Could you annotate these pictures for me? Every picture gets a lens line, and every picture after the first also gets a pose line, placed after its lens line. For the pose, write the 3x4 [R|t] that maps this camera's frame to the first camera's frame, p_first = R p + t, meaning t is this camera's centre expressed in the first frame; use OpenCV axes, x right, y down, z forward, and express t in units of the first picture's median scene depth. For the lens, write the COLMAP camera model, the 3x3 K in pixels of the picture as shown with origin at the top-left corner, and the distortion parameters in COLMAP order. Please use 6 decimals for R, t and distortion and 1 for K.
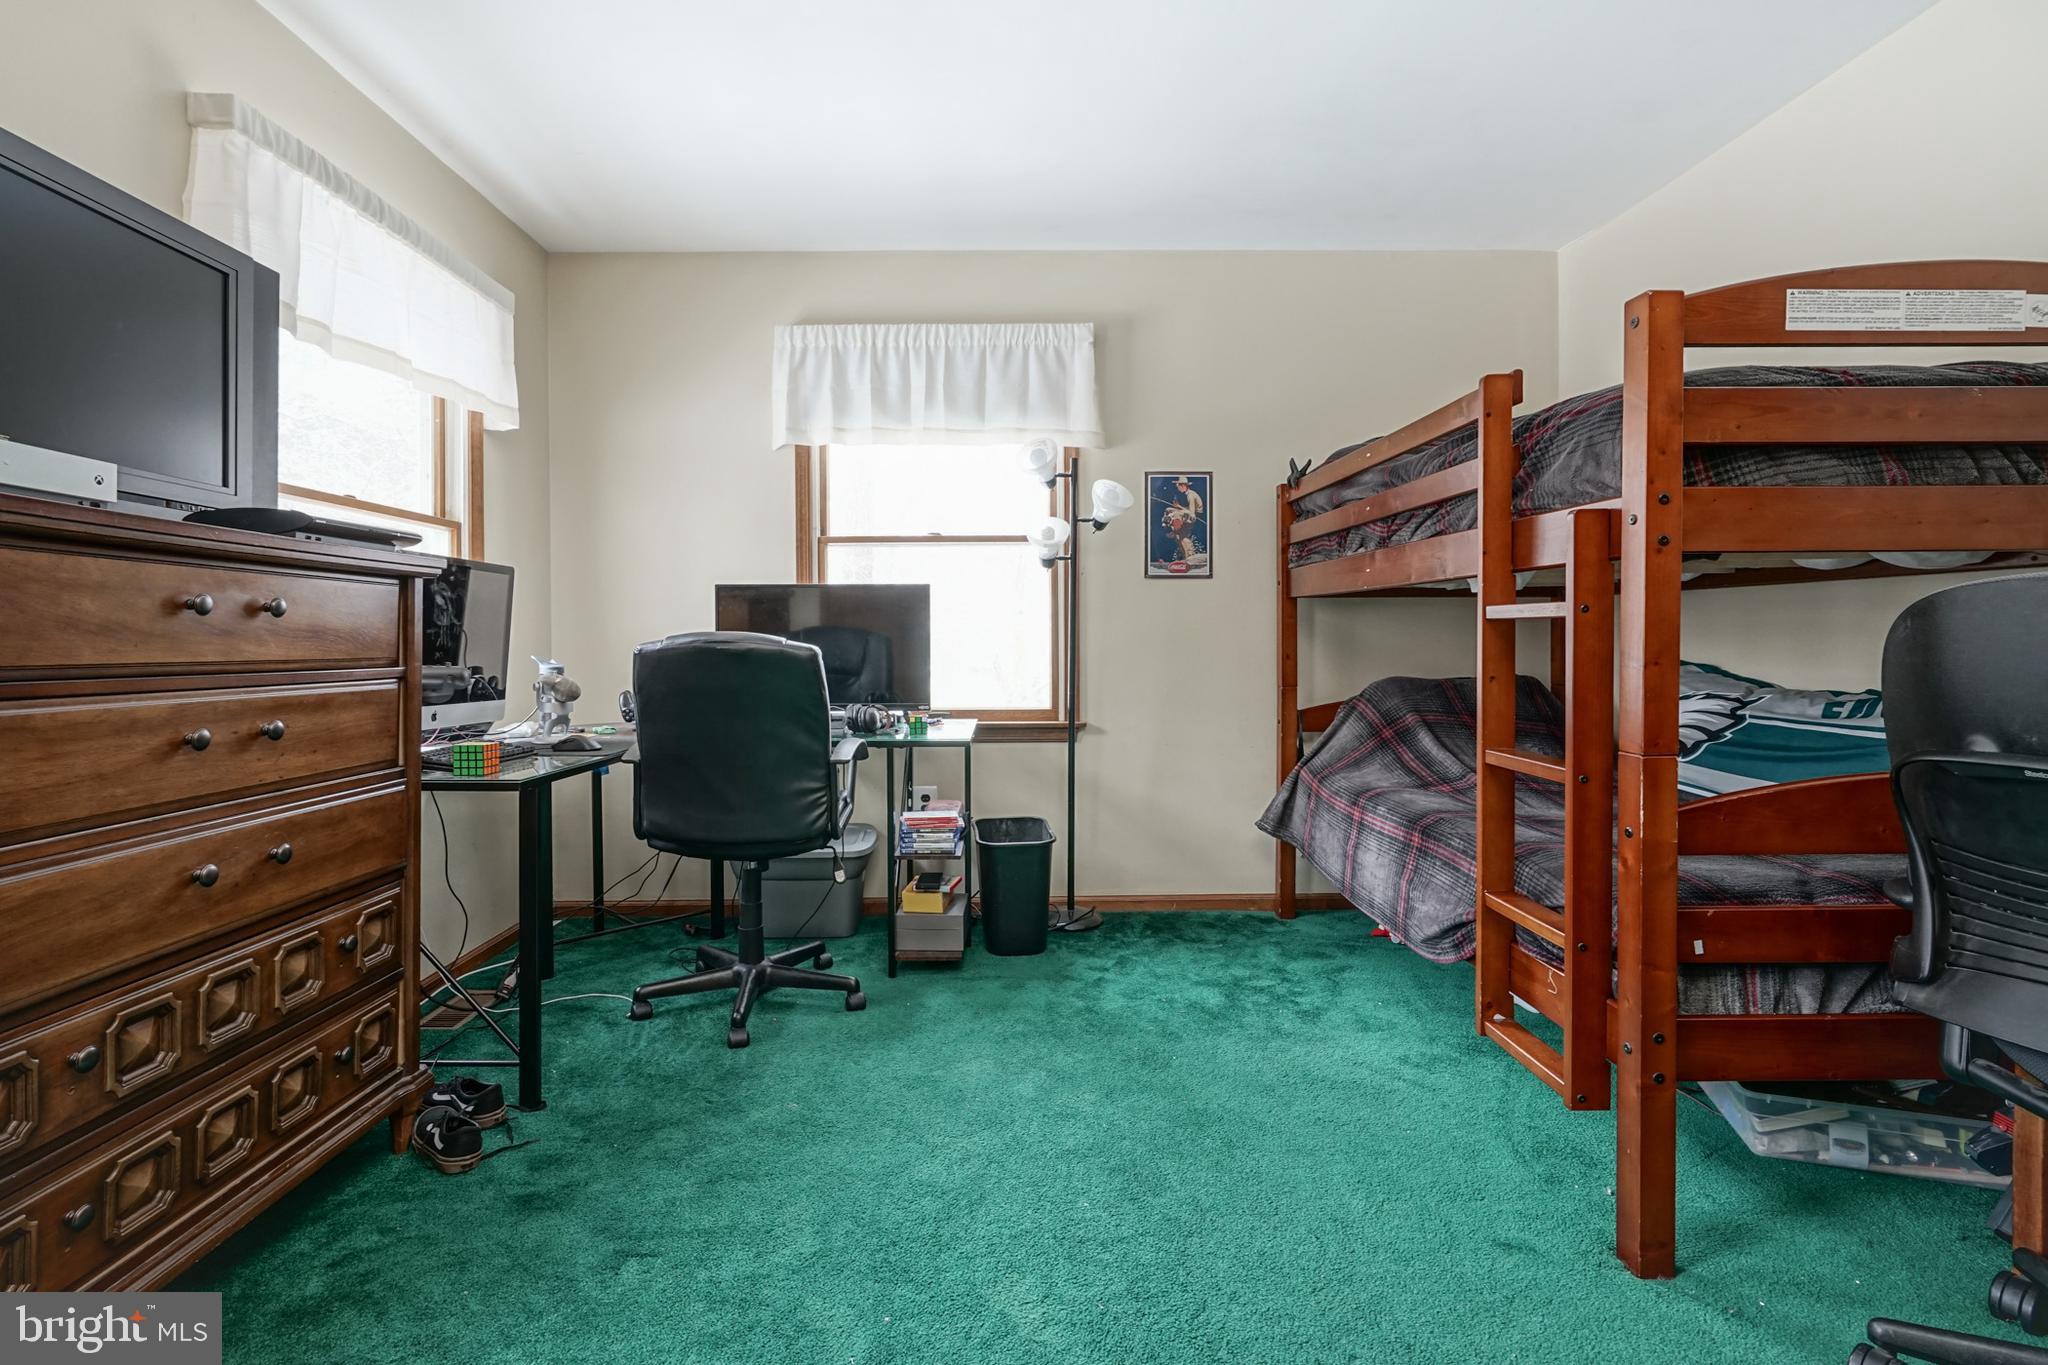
lens RADIAL K [[962.0, 0, 1014.4], [0, 962.0, 670.8], [0, 0, 1]] dist [-0.001805, 0.000489]
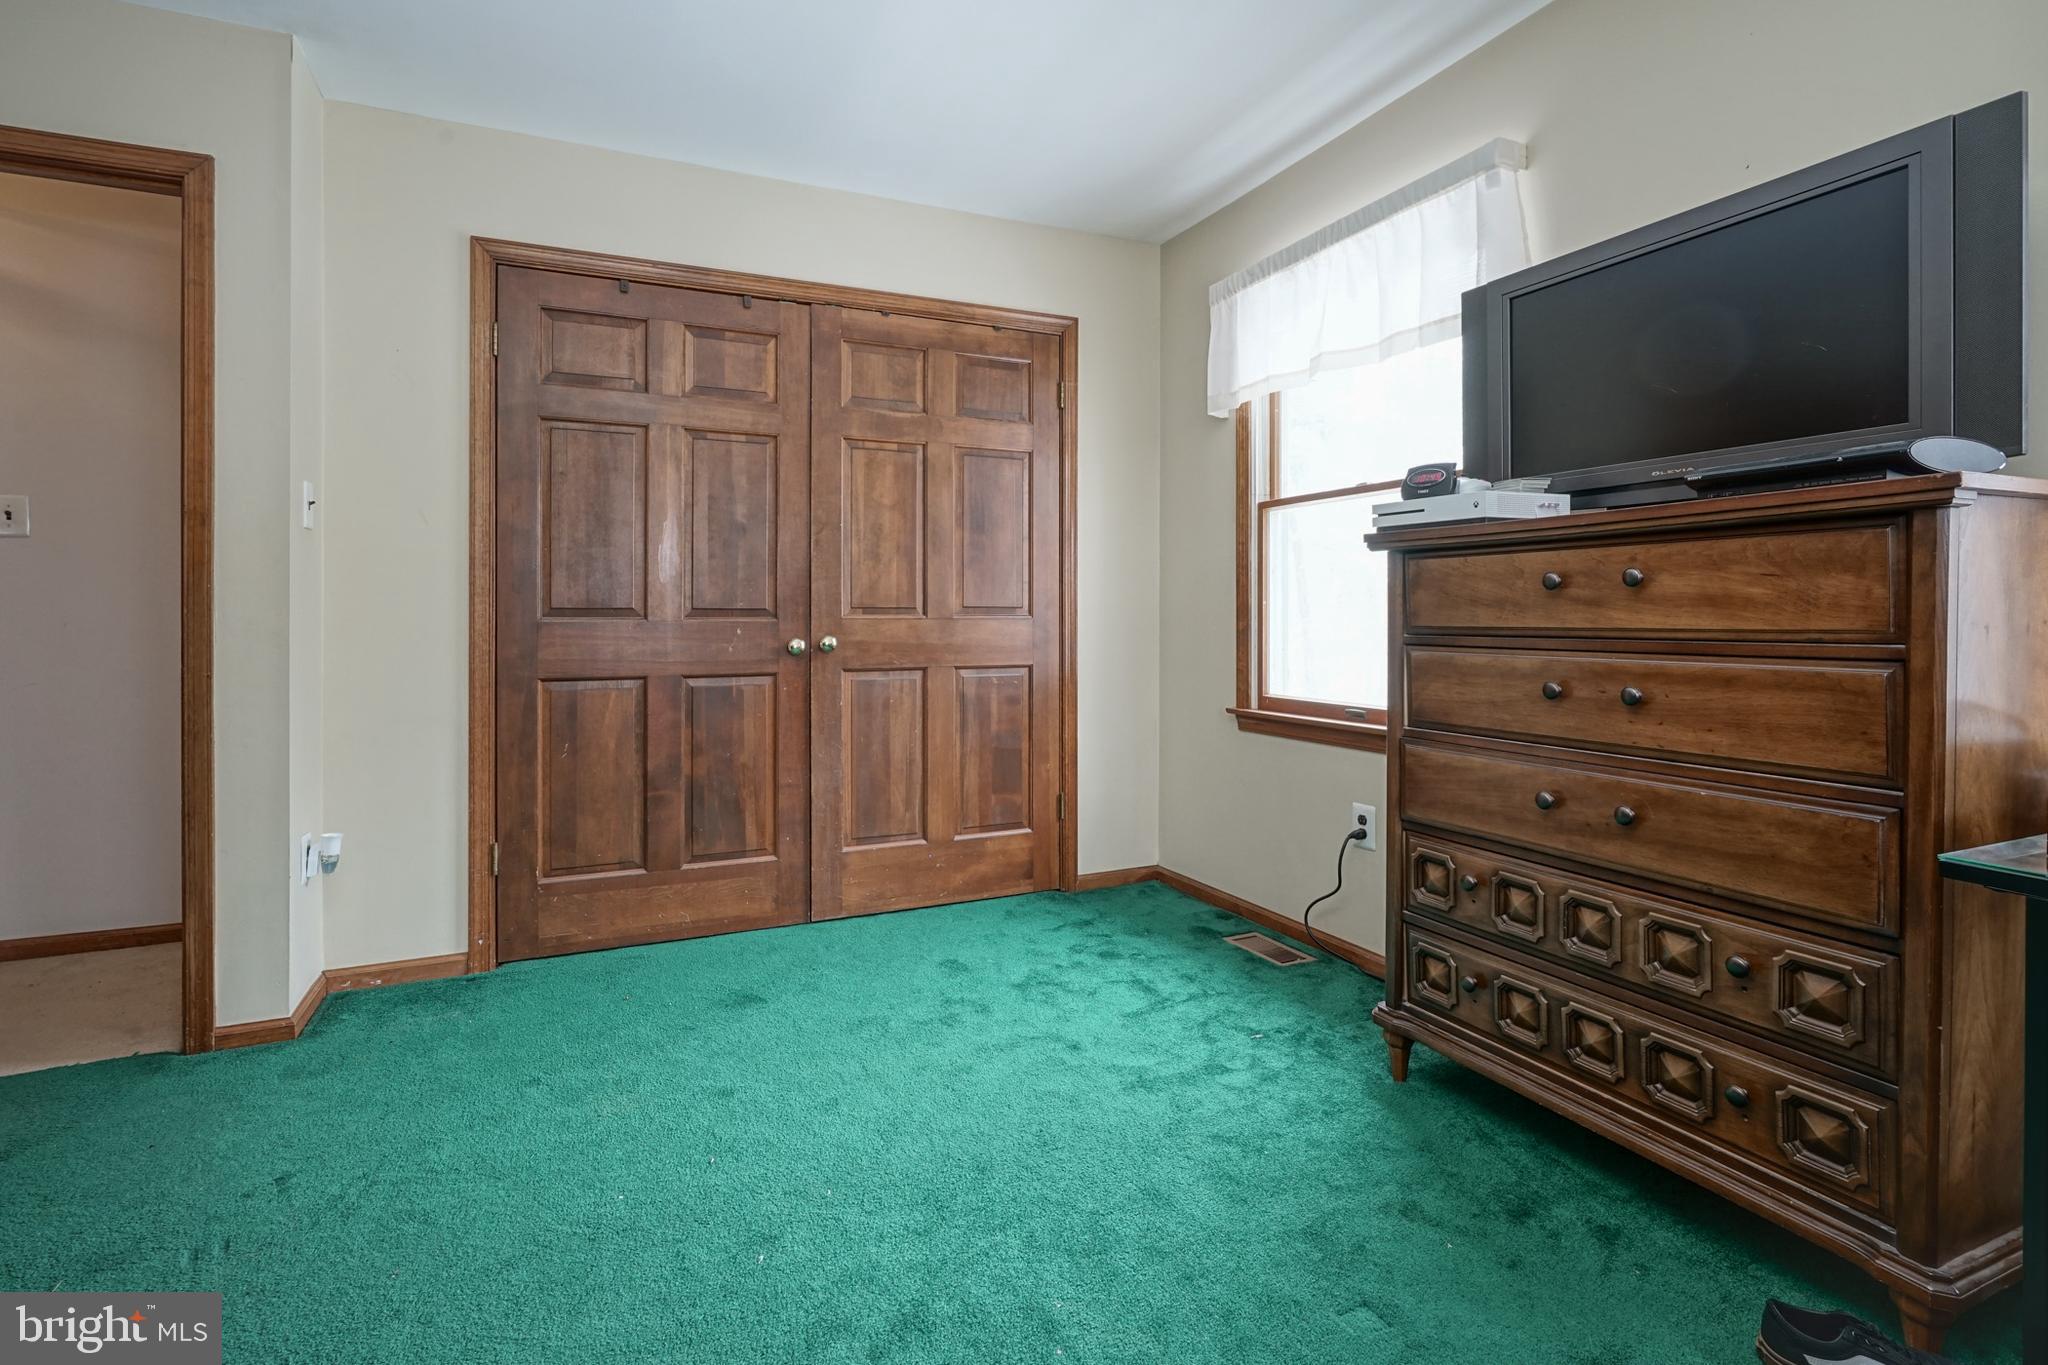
lens RADIAL K [[1012.2, 0, 1025.9], [0, 1012.2, 625.1], [0, 0, 1]] dist [-0.003476, -0.000042]
pose [[-0.913406, 0.006263, -0.407002, 0.173350], [-0.008179, 0.999397, 0.033734, -0.029488], [0.406969, 0.034142, -0.912804, 1.109836]]
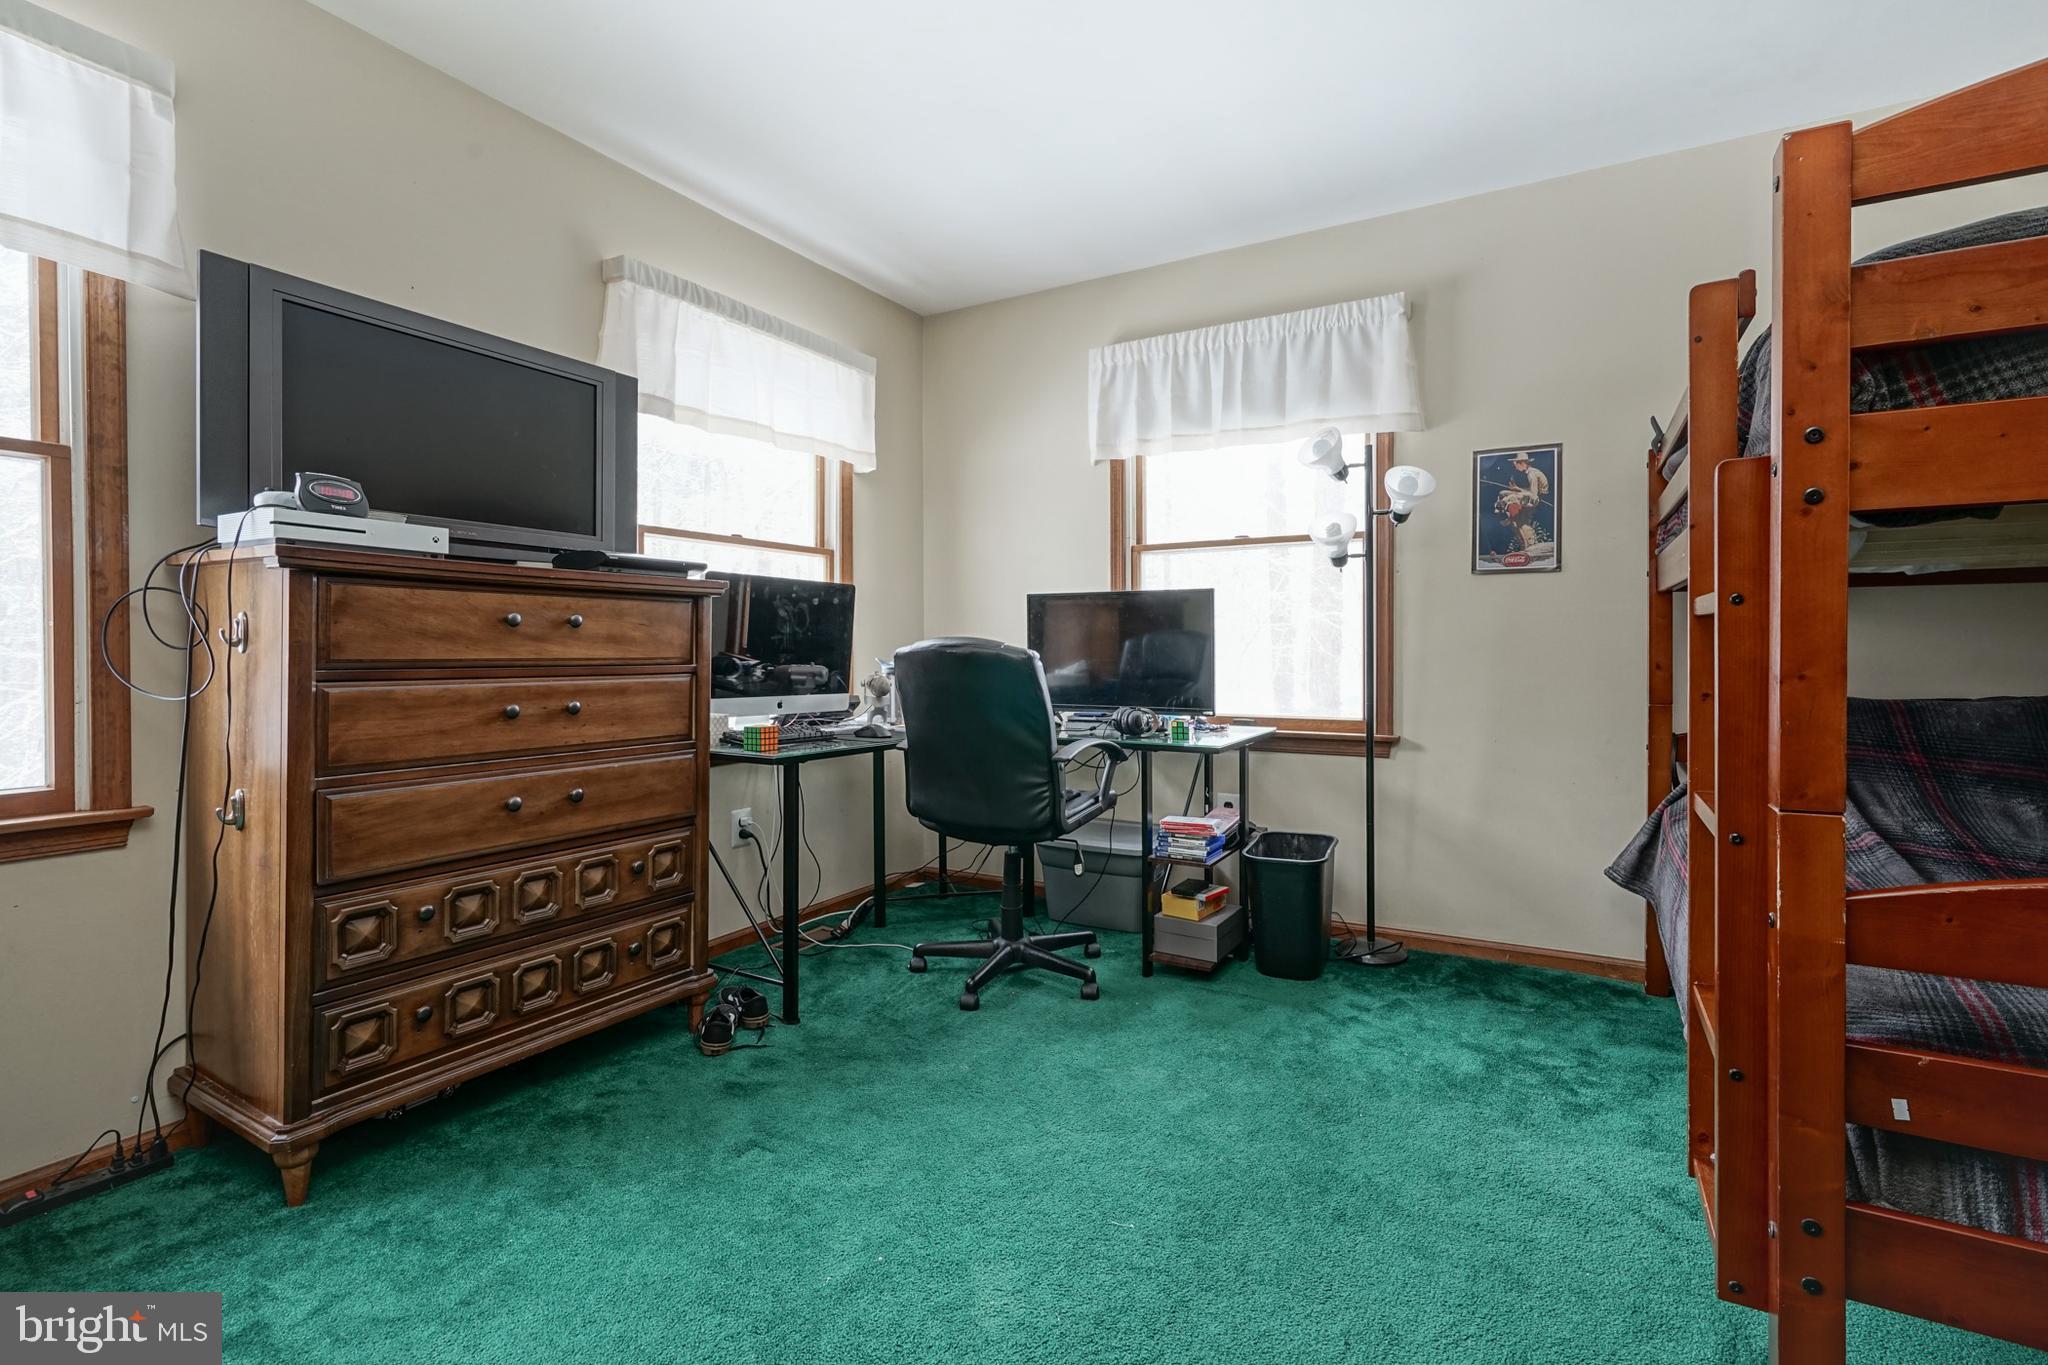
lens RADIAL K [[946.5, 0, 1017.1], [0, 946.5, 679.6], [0, 0, 1]] dist [-0.005870, 0.001905]
pose [[0.862105, 0.018985, -0.506374, 0.318738], [-0.017382, 0.999818, 0.007892, -0.001054], [0.506432, 0.001998, 0.862278, 0.084394]]
